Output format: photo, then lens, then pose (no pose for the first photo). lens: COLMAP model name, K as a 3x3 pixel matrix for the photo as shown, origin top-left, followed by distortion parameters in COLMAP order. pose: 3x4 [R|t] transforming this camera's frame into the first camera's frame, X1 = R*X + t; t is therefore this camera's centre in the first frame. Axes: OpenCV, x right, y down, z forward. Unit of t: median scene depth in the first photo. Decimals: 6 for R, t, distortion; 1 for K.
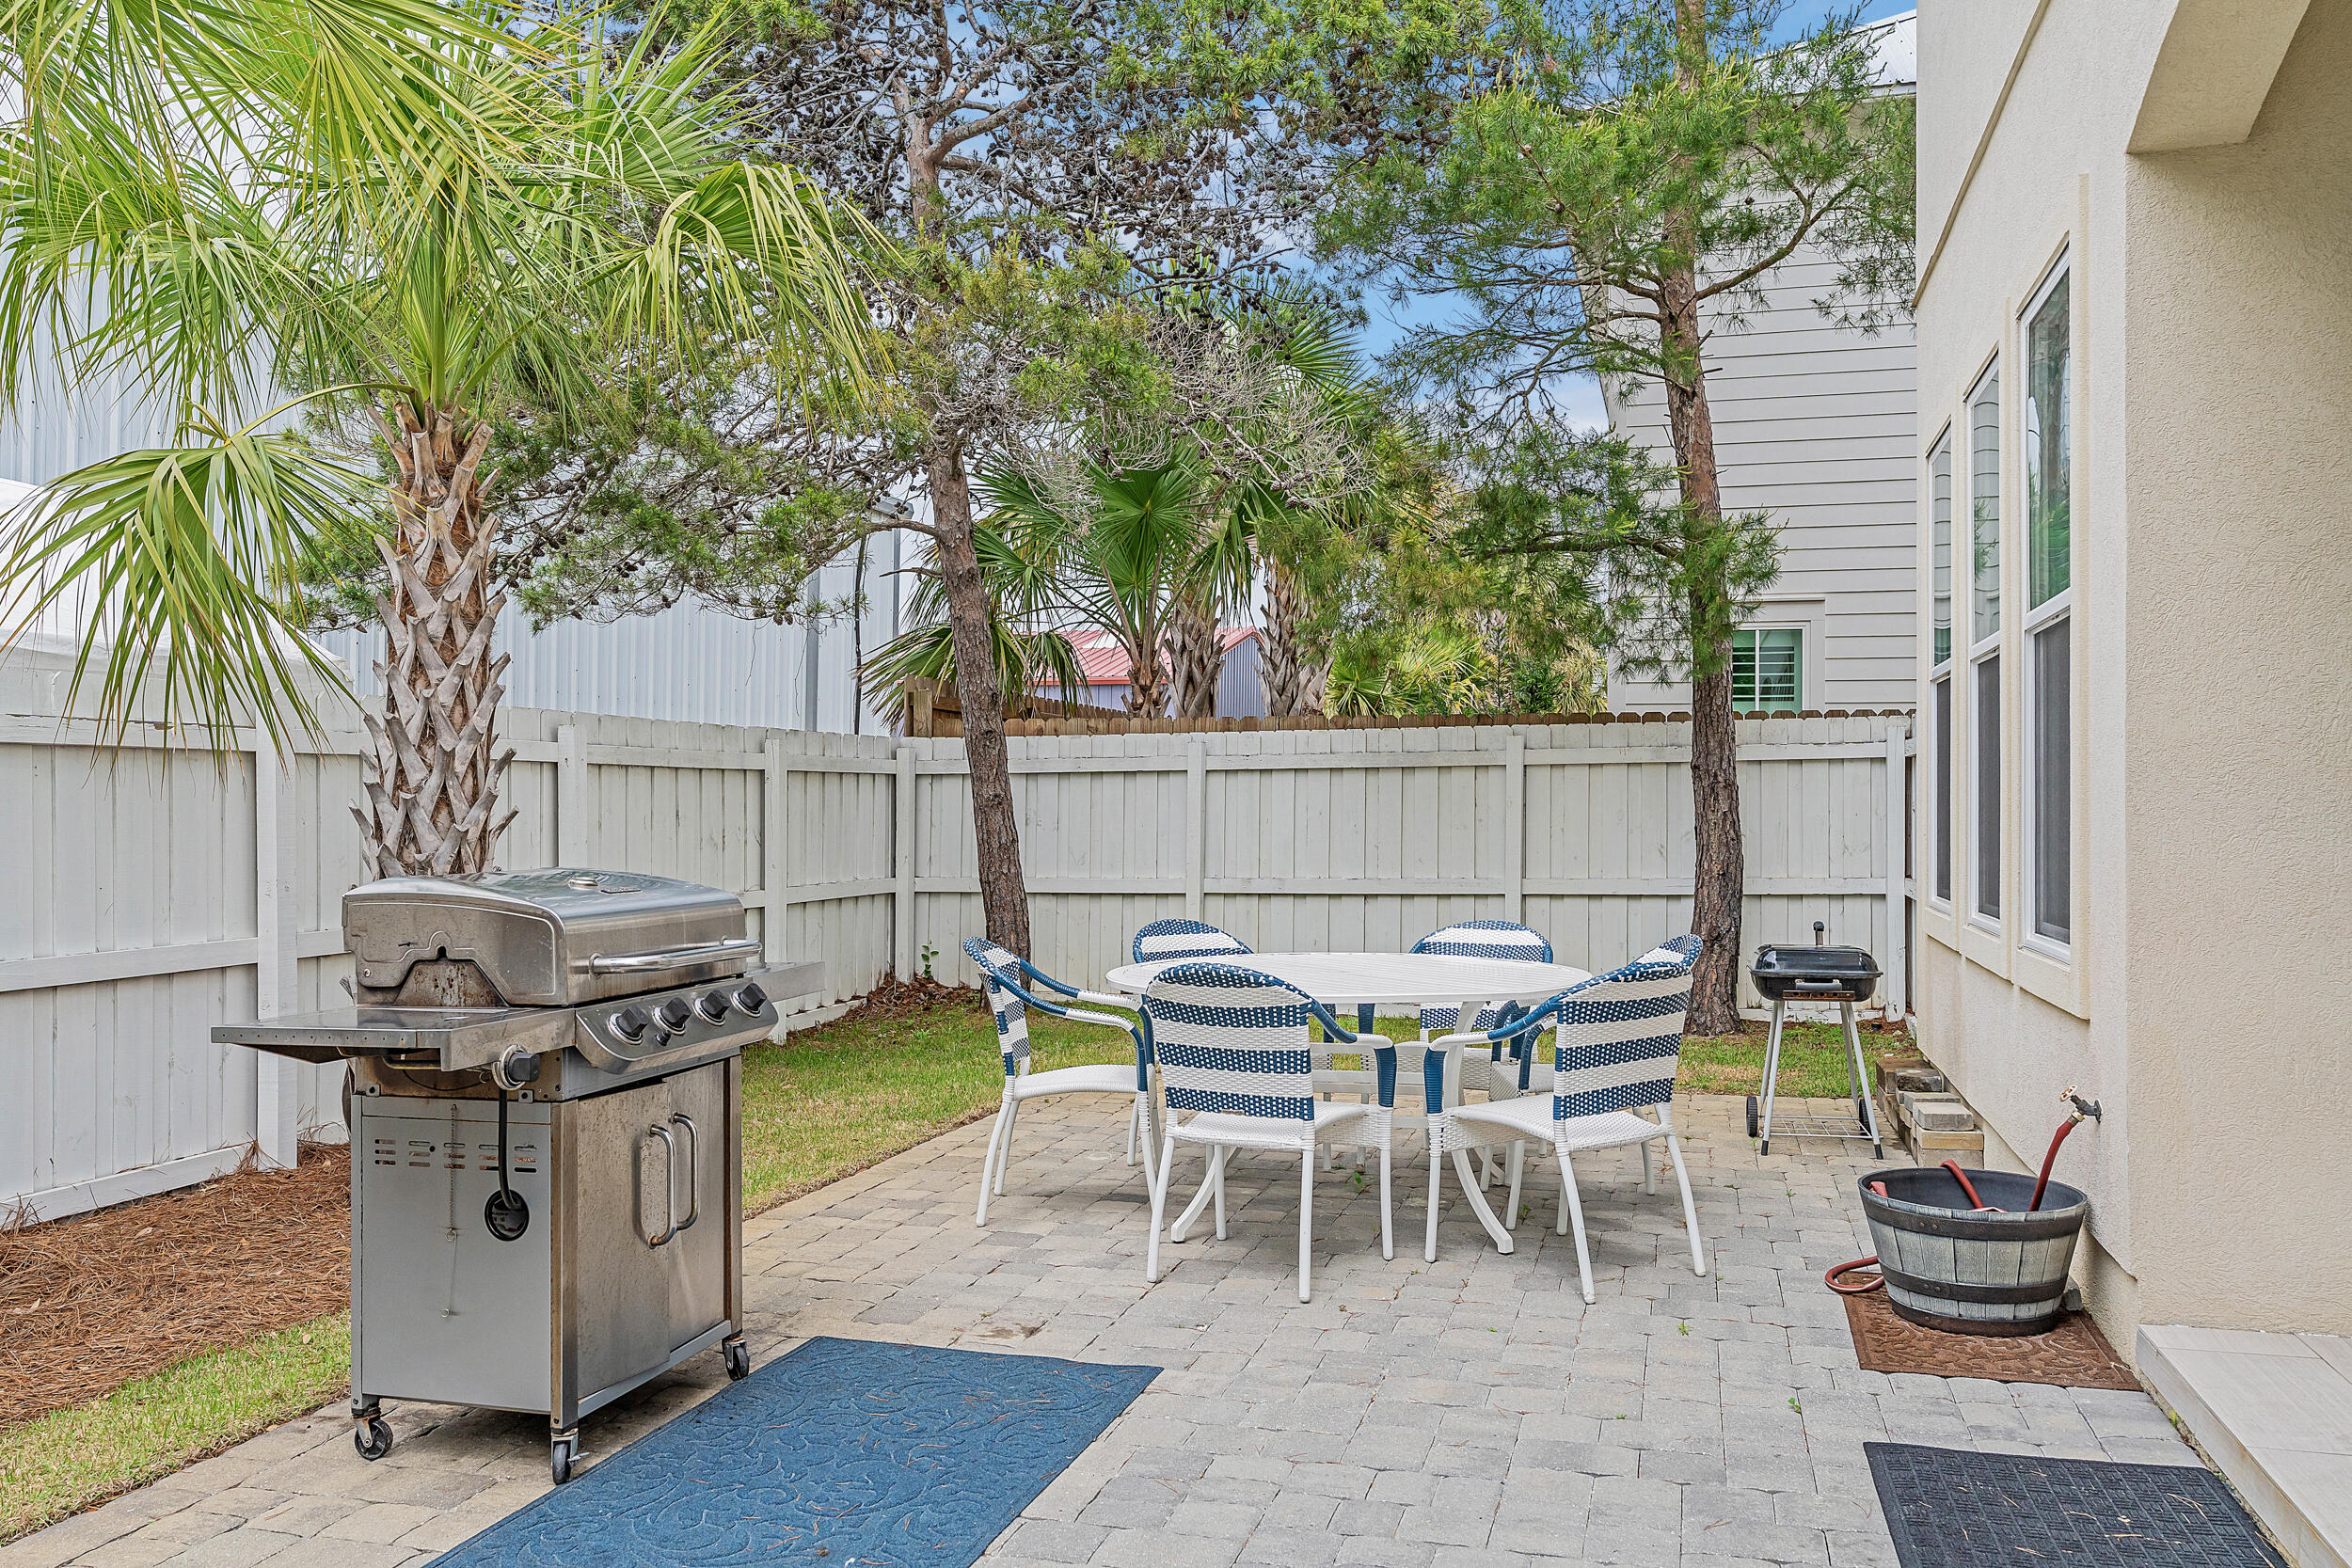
lens RADIAL K [[1776.9, 0, 1174.0], [0, 1776.9, 791.1], [0, 0, 1]] dist [0.001371, 0.028873]
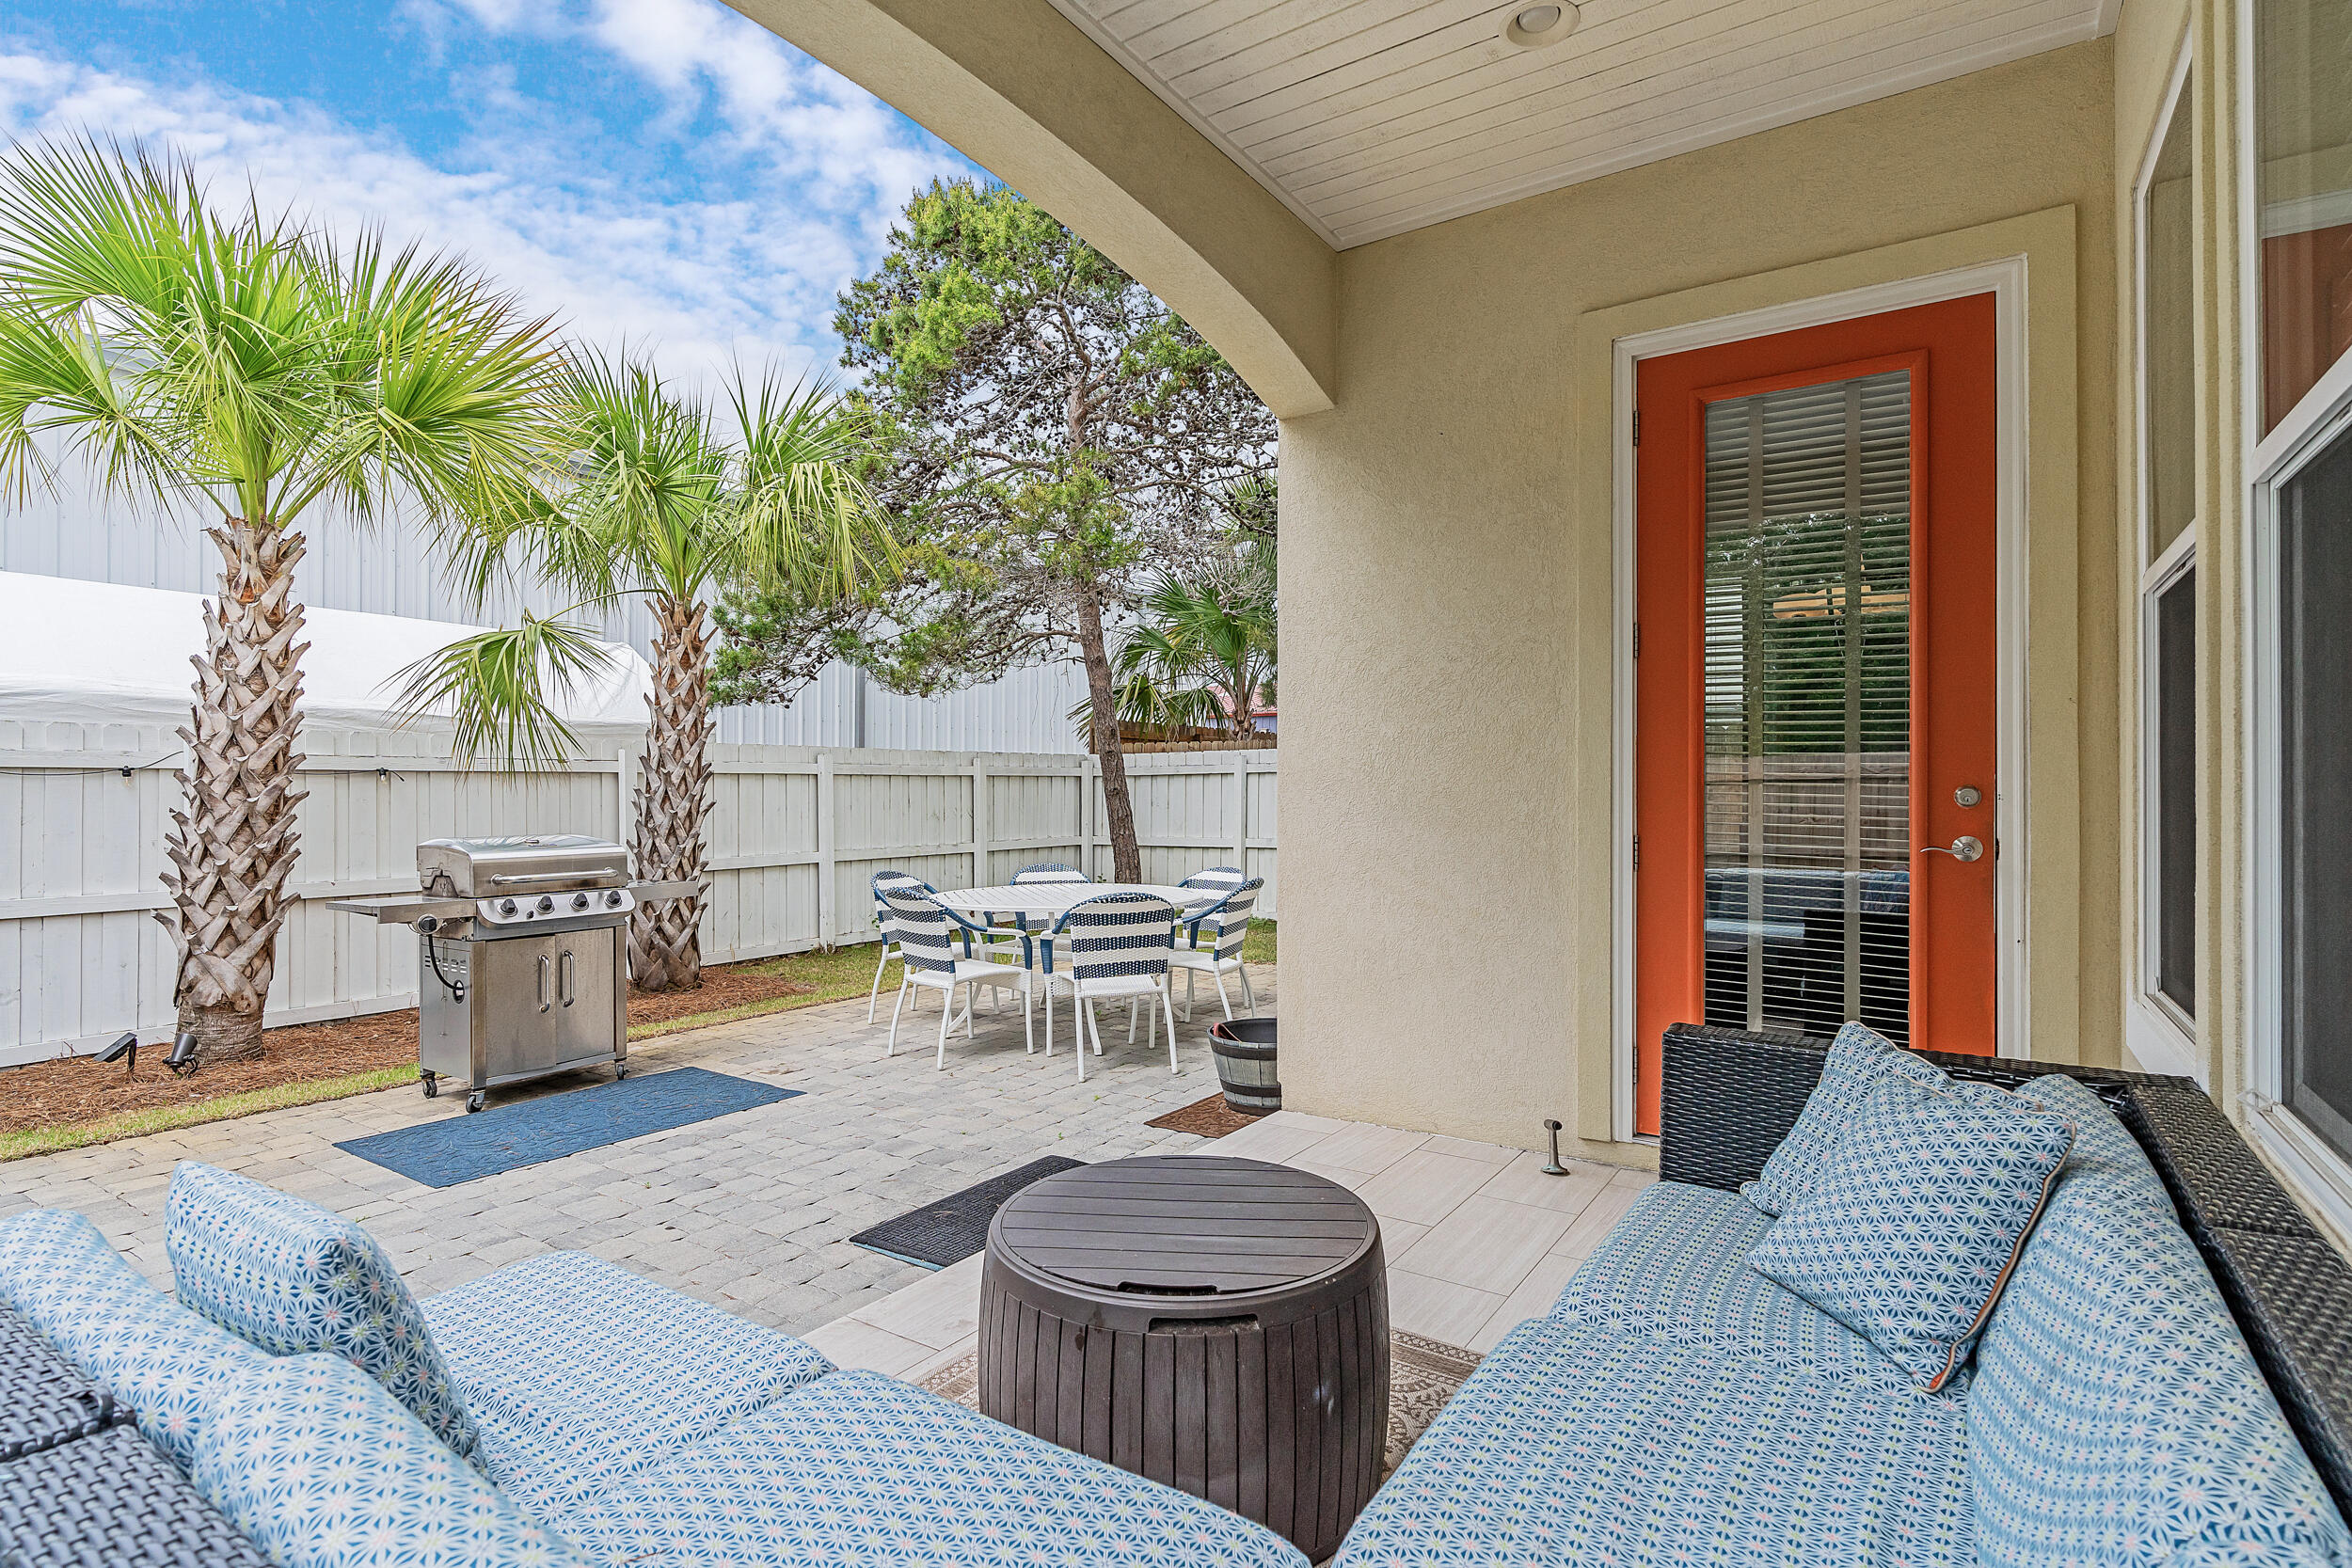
lens RADIAL K [[1135.5, 0, 1177.5], [0, 1135.5, 793.8], [0, 0, 1]] dist [0.004897, 0.000393]
pose [[0.952392, -0.001202, -0.304875, 0.615407], [0.005406, 0.999902, 0.012945, -0.014059], [0.304830, -0.013977, 0.952304, -0.046712]]
